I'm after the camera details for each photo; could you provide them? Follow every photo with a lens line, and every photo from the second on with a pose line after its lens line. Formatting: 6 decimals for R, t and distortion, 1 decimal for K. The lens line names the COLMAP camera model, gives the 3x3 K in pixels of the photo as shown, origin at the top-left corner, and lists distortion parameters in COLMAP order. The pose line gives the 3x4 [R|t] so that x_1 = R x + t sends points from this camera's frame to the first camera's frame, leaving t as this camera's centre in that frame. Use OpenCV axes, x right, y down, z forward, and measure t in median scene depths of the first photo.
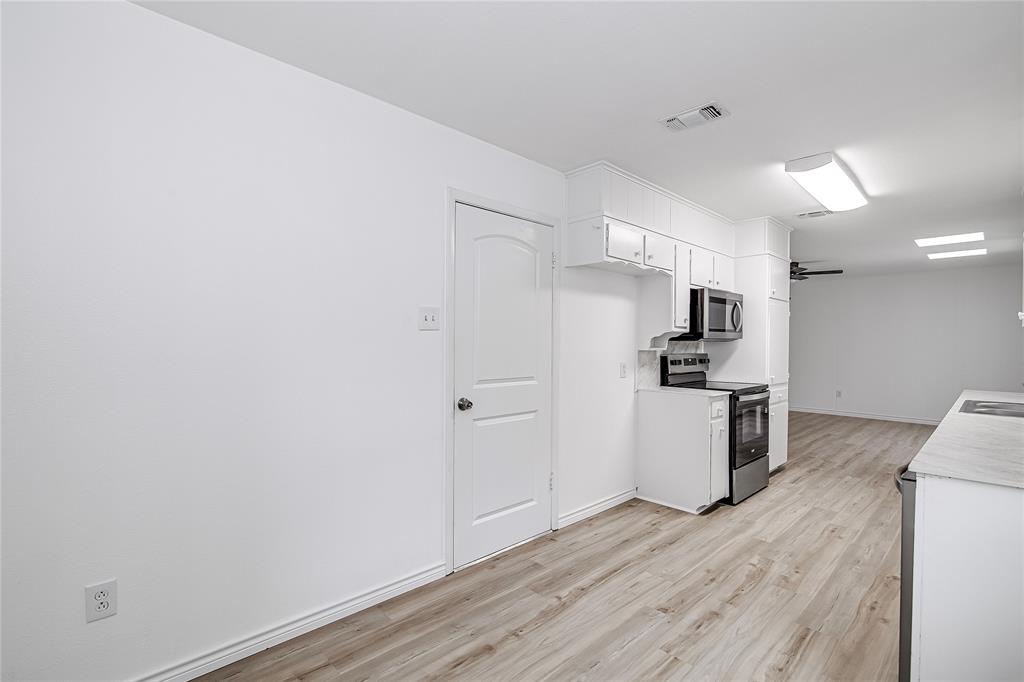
lens RADIAL K [[477.0, 0, 505.0], [0, 477.0, 348.9], [0, 0, 1]] dist [-0.011565, 0.003759]
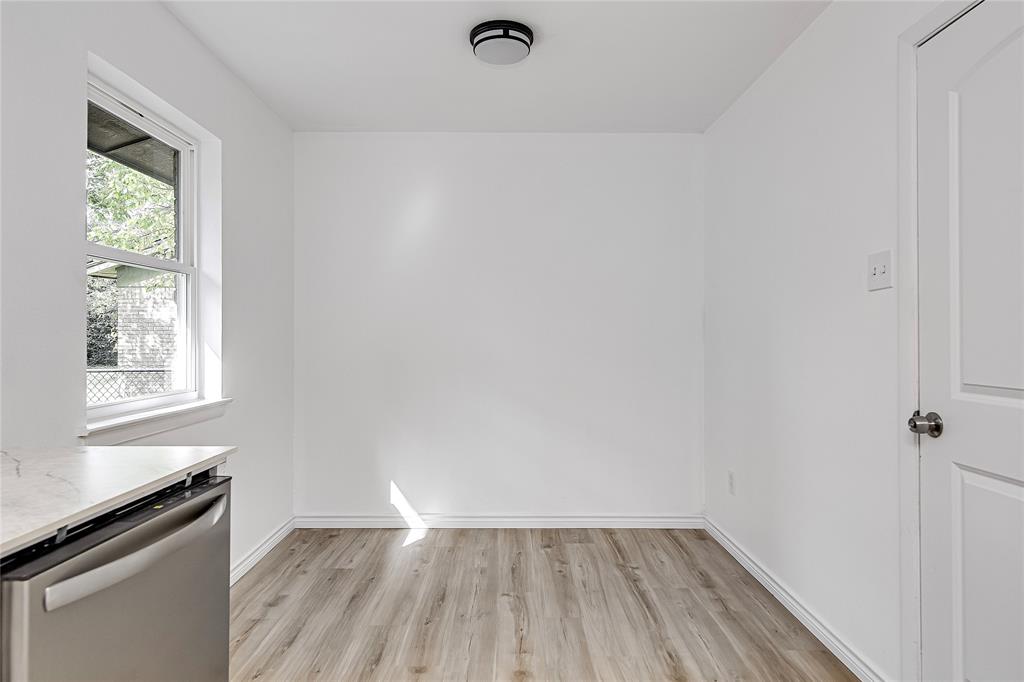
lens RADIAL K [[614.7, 0, 501.4], [0, 614.7, 322.5], [0, 0, 1]] dist [-0.003487, -0.000509]
pose [[-0.695706, -0.027043, -0.717818, 0.686862], [-0.022303, 0.999623, -0.016044, 0.025445], [0.717981, 0.004848, -0.696046, 1.080636]]
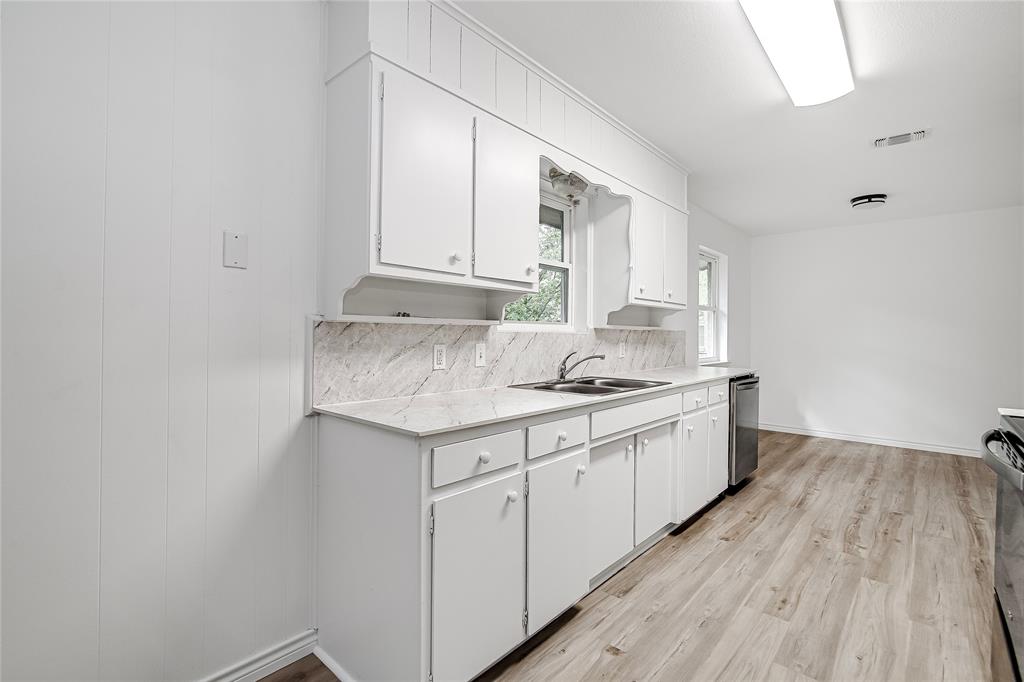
lens RADIAL K [[477.0, 0, 508.8], [0, 477.0, 332.9], [0, 0, 1]] dist [-0.011565, 0.003759]
pose [[-0.996044, -0.020635, -0.086430, 1.314290], [-0.022375, 0.999565, 0.019220, 0.014857], [0.085996, 0.021078, -0.996073, 1.867563]]
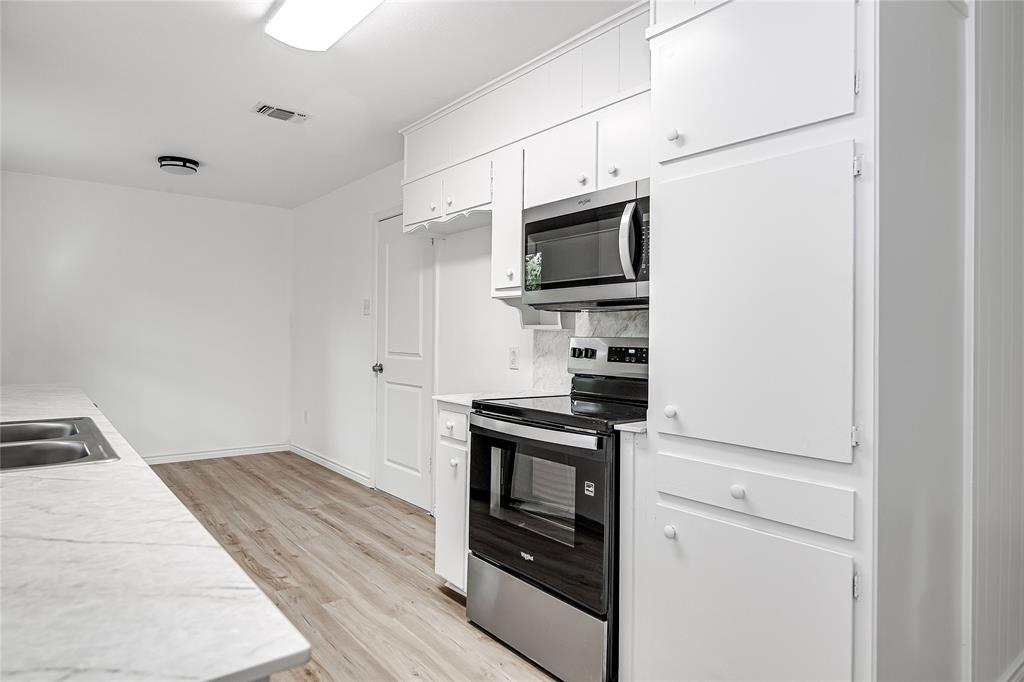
lens RADIAL K [[614.7, 0, 517.6], [0, 614.7, 337.9], [0, 0, 1]] dist [-0.003487, -0.000509]
pose [[-0.090687, -0.007773, -0.995849, 1.544877], [-0.031087, 0.999504, -0.004970, 0.025654], [0.995394, 0.030508, -0.090883, 1.478544]]
